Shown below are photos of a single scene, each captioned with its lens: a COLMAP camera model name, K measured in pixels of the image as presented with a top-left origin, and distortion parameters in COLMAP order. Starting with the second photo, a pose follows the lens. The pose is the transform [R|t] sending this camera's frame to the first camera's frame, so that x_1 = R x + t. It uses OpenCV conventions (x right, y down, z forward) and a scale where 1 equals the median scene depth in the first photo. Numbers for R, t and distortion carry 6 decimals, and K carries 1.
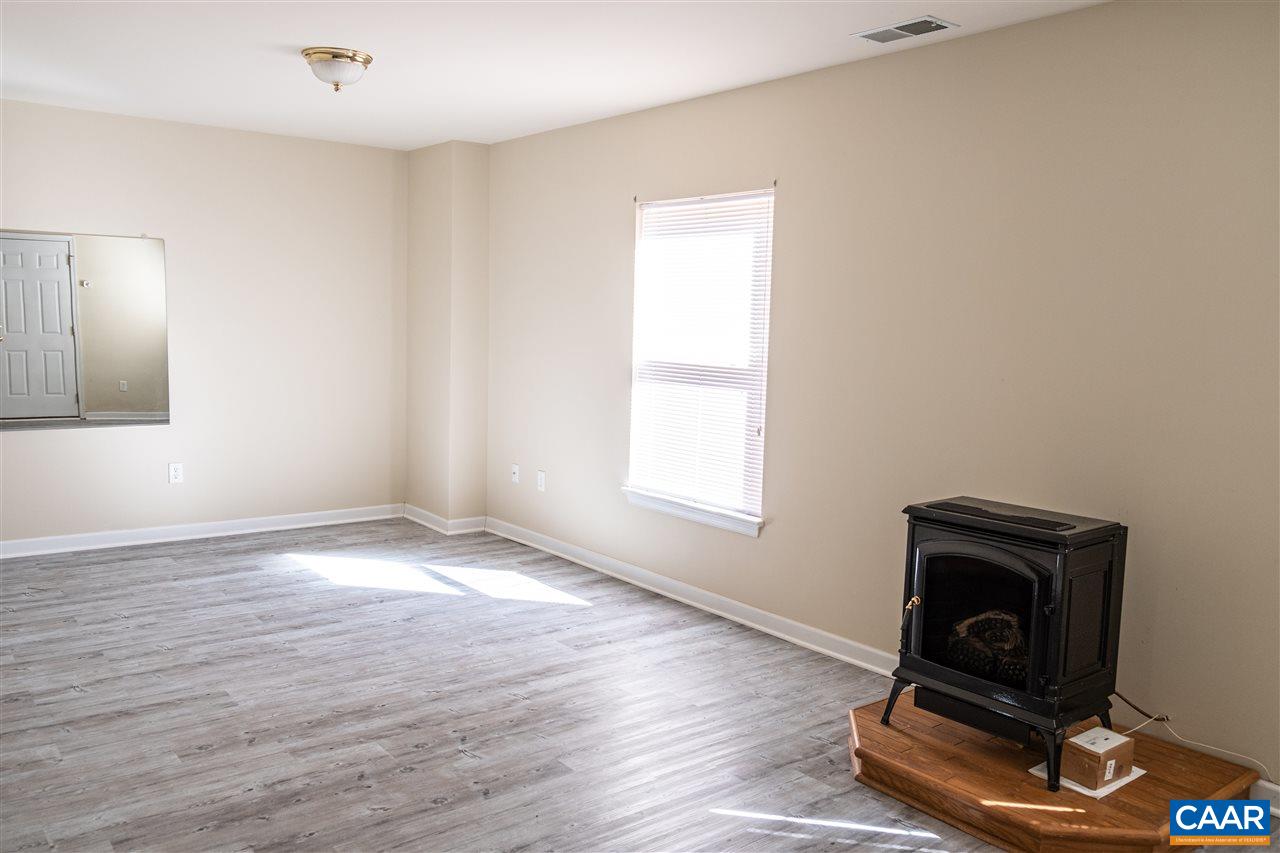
lens RADIAL K [[1010.8, 0, 661.1], [0, 1010.8, 438.1], [0, 0, 1]] dist [-0.022713, 0.013493]
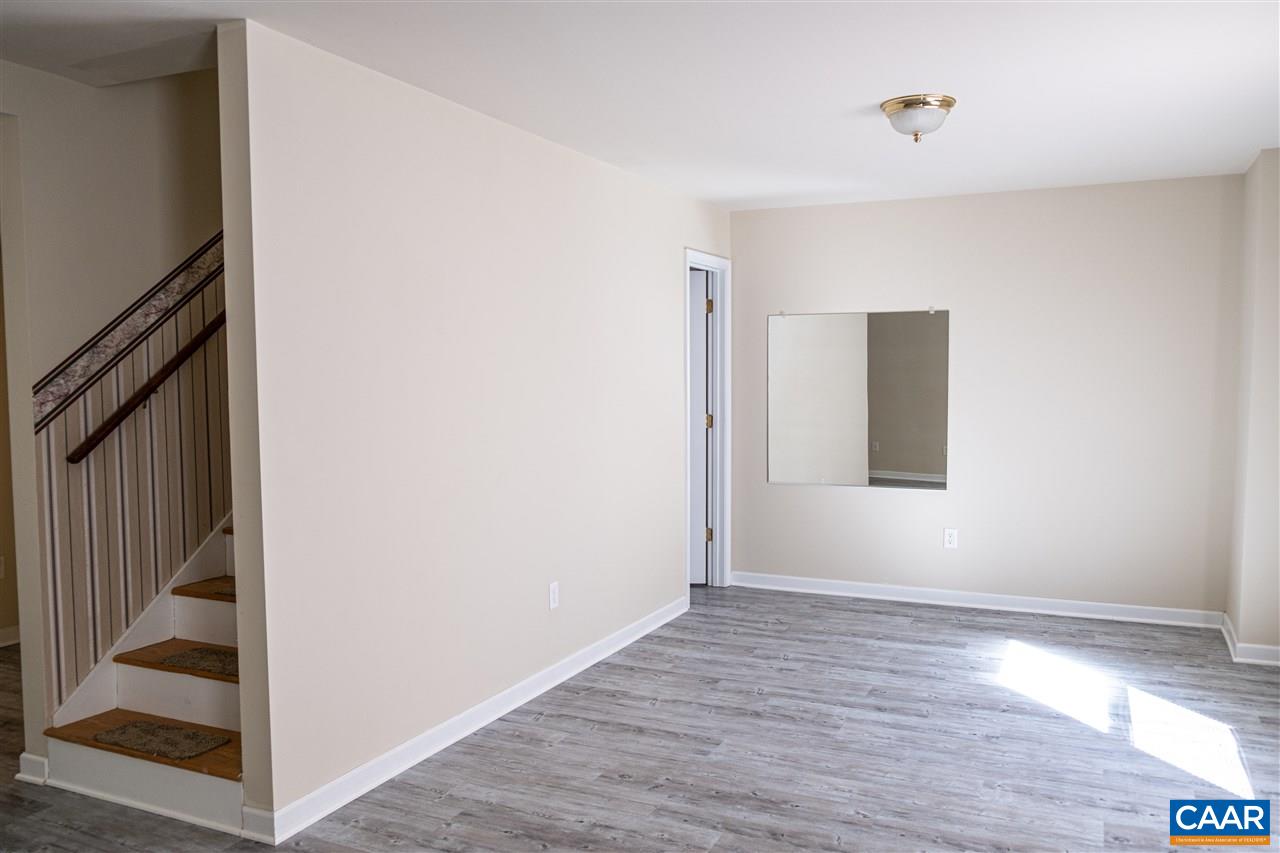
lens RADIAL K [[1010.8, 0, 661.1], [0, 1010.8, 438.1], [0, 0, 1]] dist [-0.022713, 0.013493]
pose [[0.437319, 0.025645, -0.898941, 0.400158], [-0.085931, 0.996211, -0.013384, -0.036091], [0.895191, 0.083099, 0.437866, 0.385767]]
